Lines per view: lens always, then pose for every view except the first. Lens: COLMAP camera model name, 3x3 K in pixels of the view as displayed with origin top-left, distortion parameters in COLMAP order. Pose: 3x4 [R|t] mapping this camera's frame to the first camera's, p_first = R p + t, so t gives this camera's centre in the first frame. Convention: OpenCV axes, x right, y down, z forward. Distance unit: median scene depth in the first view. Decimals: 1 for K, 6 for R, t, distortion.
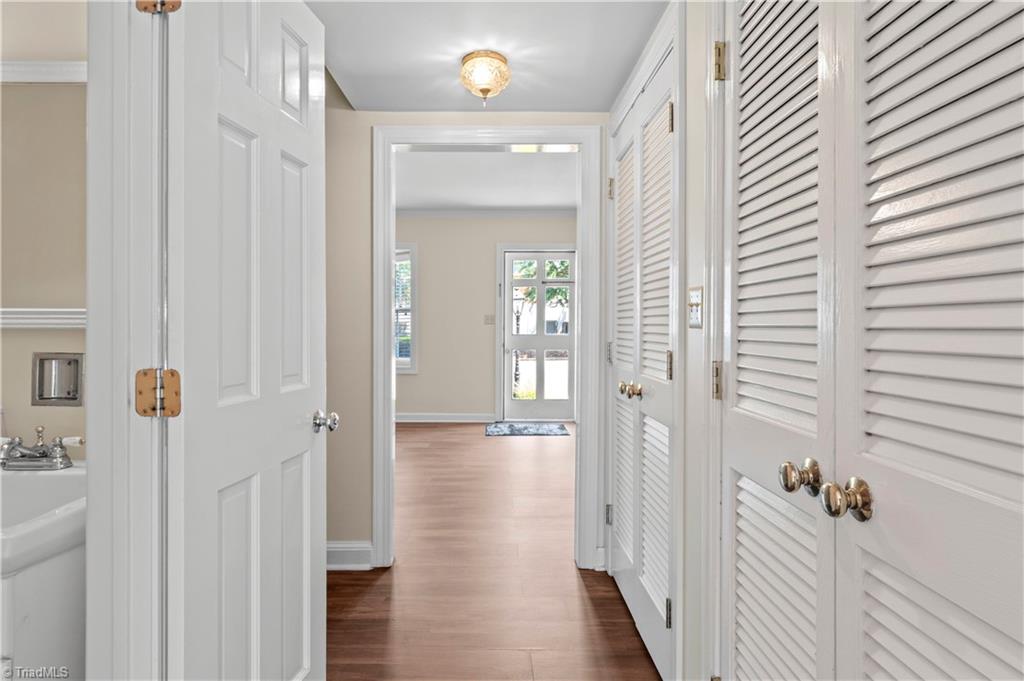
lens RADIAL K [[600.1, 0, 512.0], [0, 600.1, 340.5], [0, 0, 1]] dist [-0.001075, -0.000111]
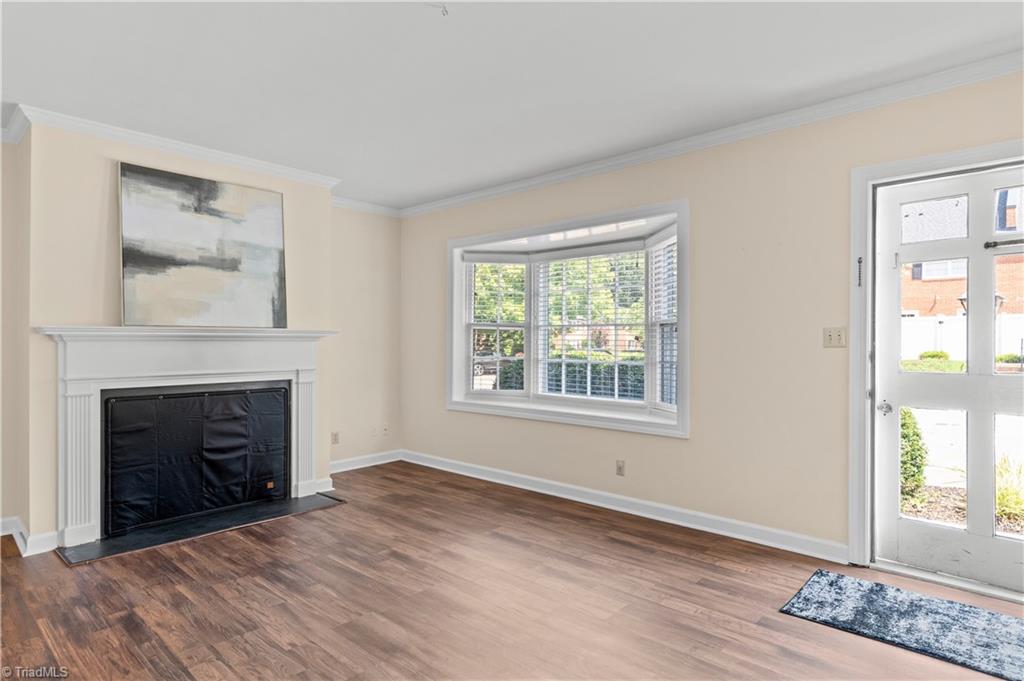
lens RADIAL K [[600.1, 0, 512.0], [0, 600.1, 340.5], [0, 0, 1]] dist [-0.001075, -0.000111]
pose [[0.800628, -0.006722, -0.599123, 0.038928], [0.006466, 0.999976, -0.002580, -0.031982], [0.599126, -0.001808, 0.800653, 0.477752]]
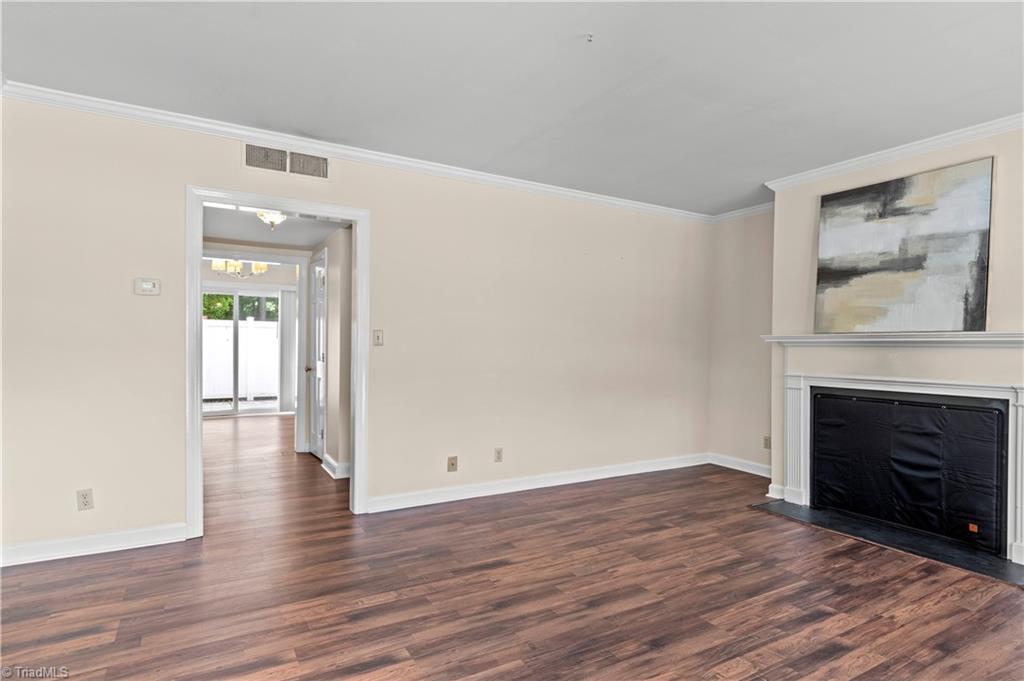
lens RADIAL K [[523.3, 0, 513.8], [0, 523.3, 349.1], [0, 0, 1]] dist [0.000739, 0.000486]
pose [[-0.806124, -0.012265, -0.591620, 0.023587], [-0.015756, 0.999876, 0.000740, -0.024322], [0.591537, 0.009918, -0.806217, 1.337471]]
